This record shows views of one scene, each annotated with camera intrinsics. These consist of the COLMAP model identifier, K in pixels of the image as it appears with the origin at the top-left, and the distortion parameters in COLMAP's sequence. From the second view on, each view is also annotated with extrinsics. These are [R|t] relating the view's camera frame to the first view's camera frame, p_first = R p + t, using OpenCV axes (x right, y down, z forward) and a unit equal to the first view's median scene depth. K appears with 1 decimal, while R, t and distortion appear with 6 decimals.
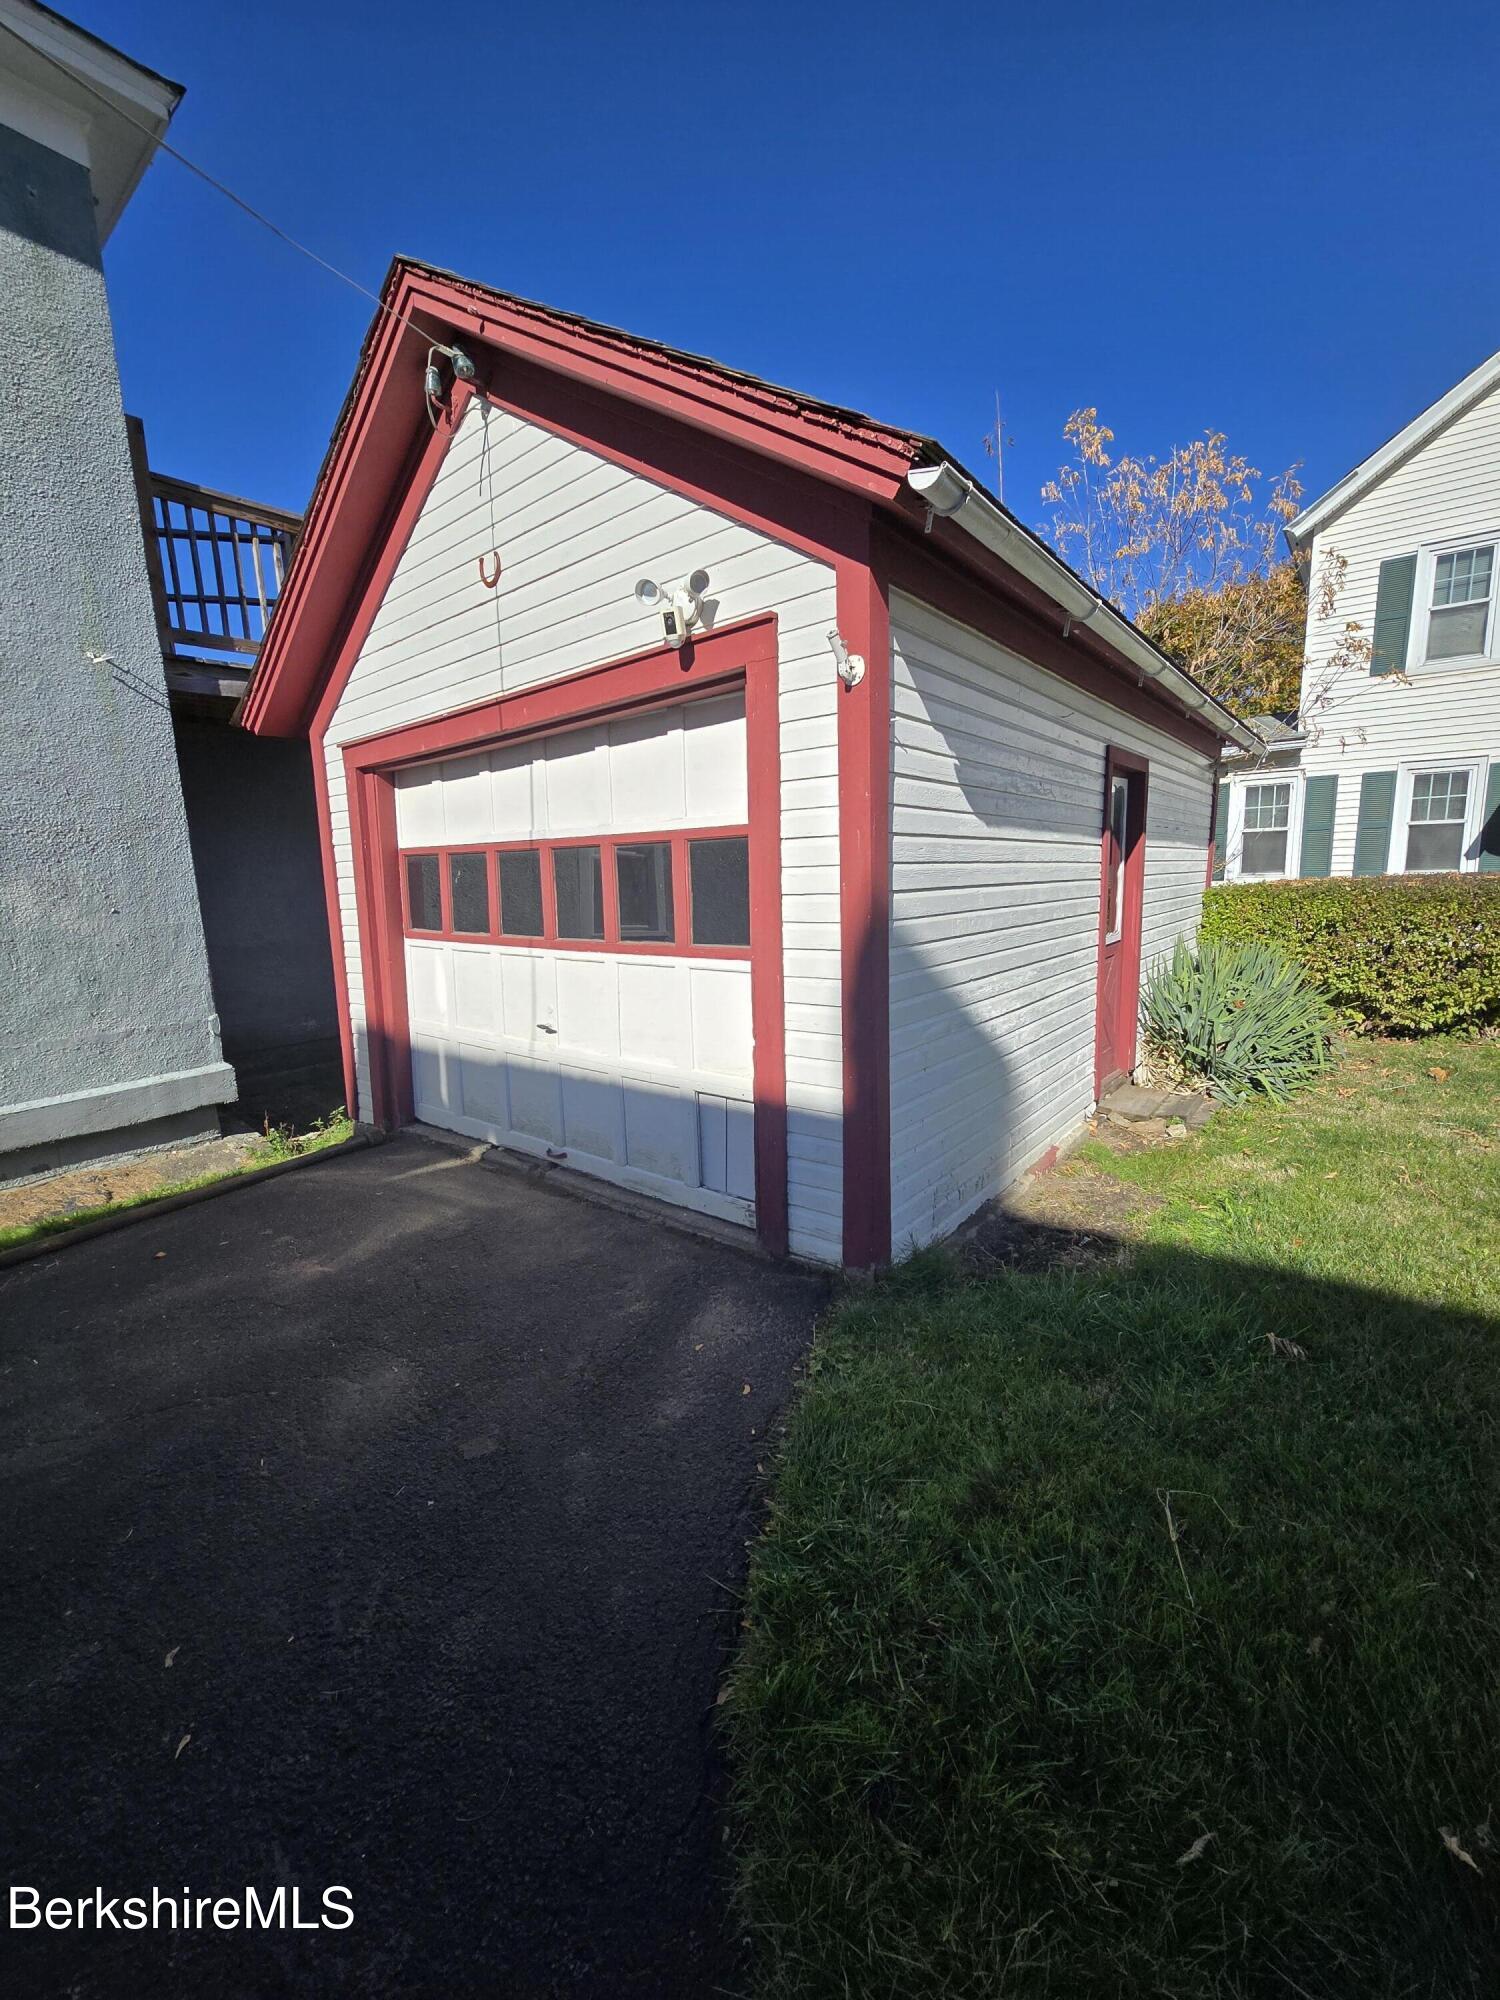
lens RADIAL K [[817.6, 0, 751.4], [0, 817.6, 996.0], [0, 0, 1]] dist [-0.002483, -0.000414]
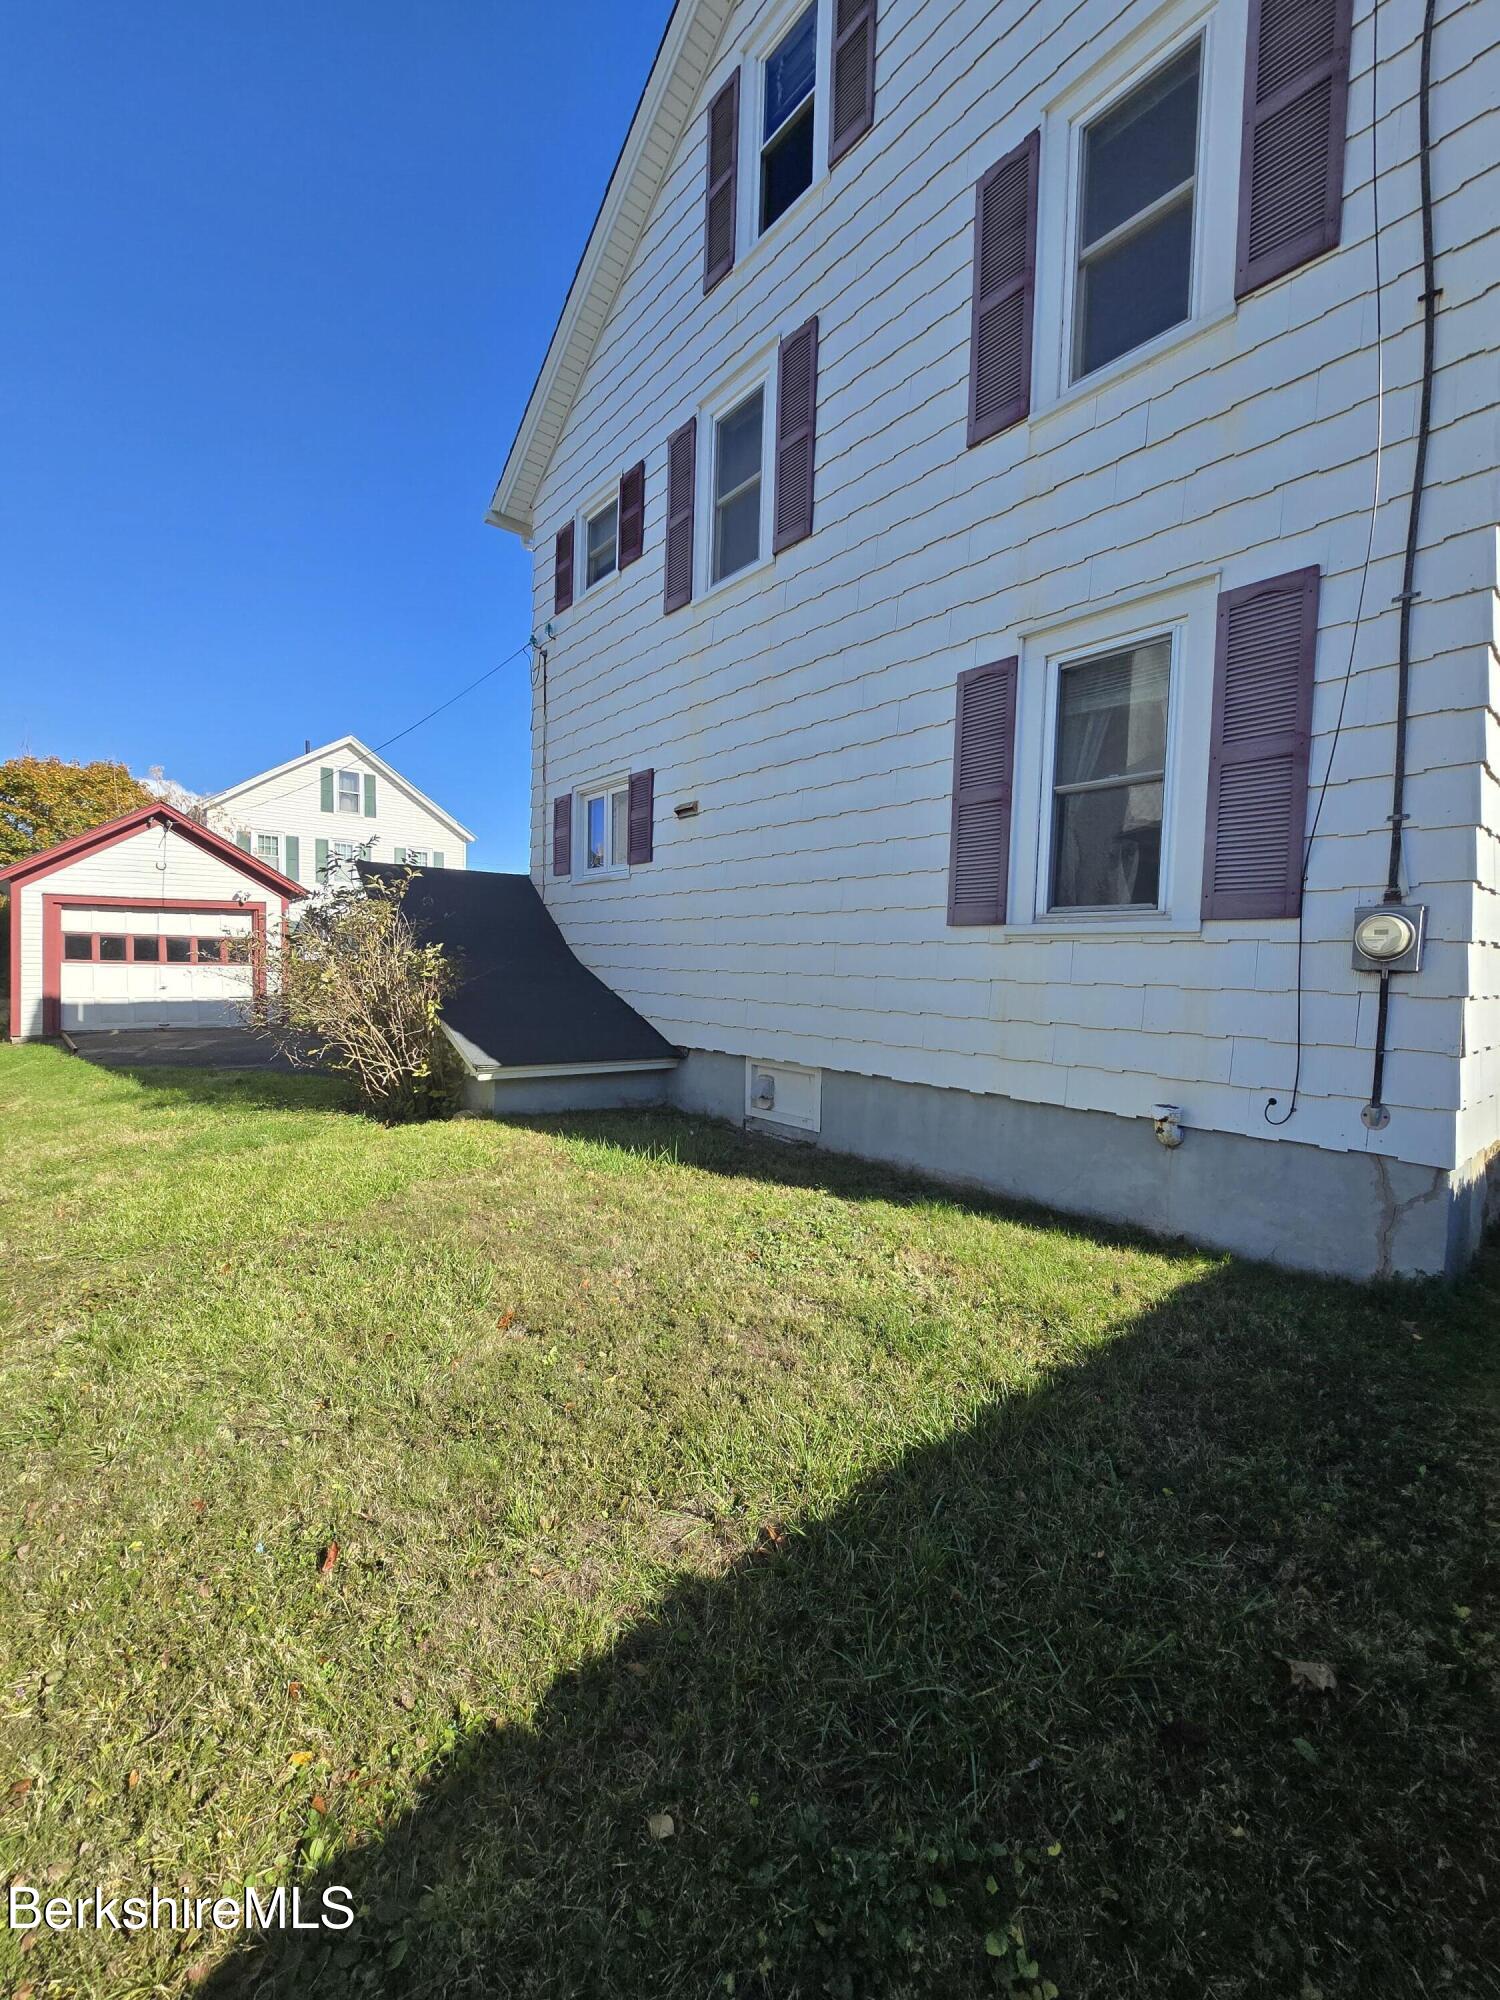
lens RADIAL K [[817.6, 0, 747.0], [0, 817.6, 1003.0], [0, 0, 1]] dist [-0.002483, -0.000414]
pose [[0.215700, -0.013997, 0.976359, -2.486755], [0.115055, 0.993296, -0.011178, 0.341877], [-0.969658, 0.114747, 0.215864, -1.735618]]
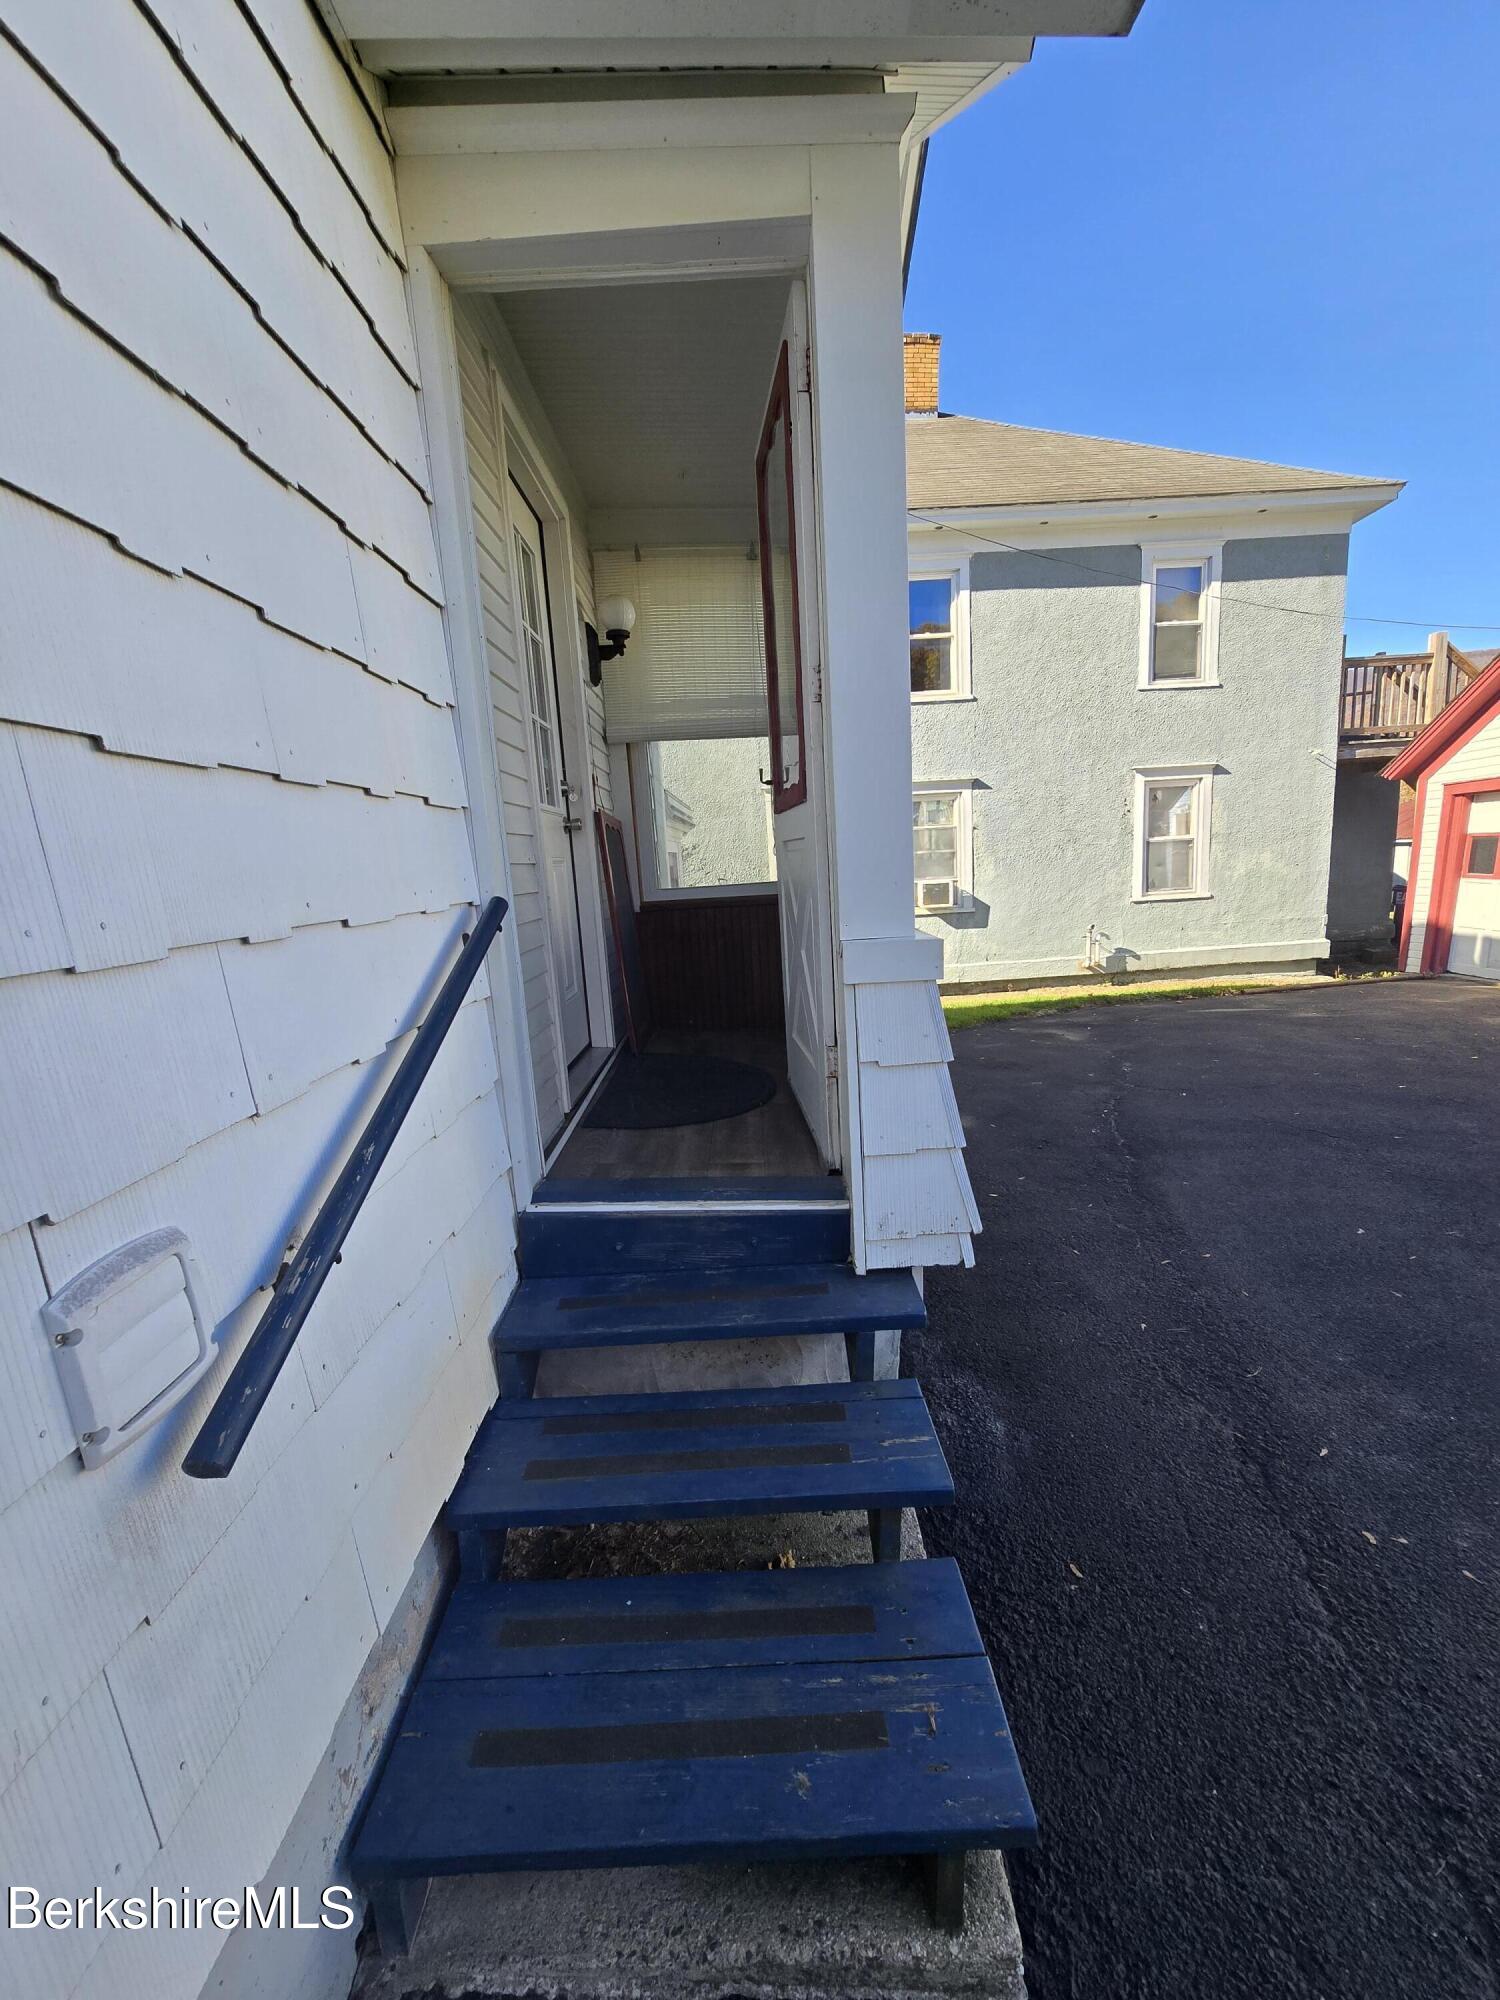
lens RADIAL K [[817.6, 0, 753.1], [0, 817.6, 1002.8], [0, 0, 1]] dist [-0.002483, -0.000414]
pose [[0.616179, 0.136355, -0.775713, 0.088570], [-0.090569, 0.990633, 0.102191, 0.175258], [0.782382, 0.007288, 0.622757, -1.527274]]
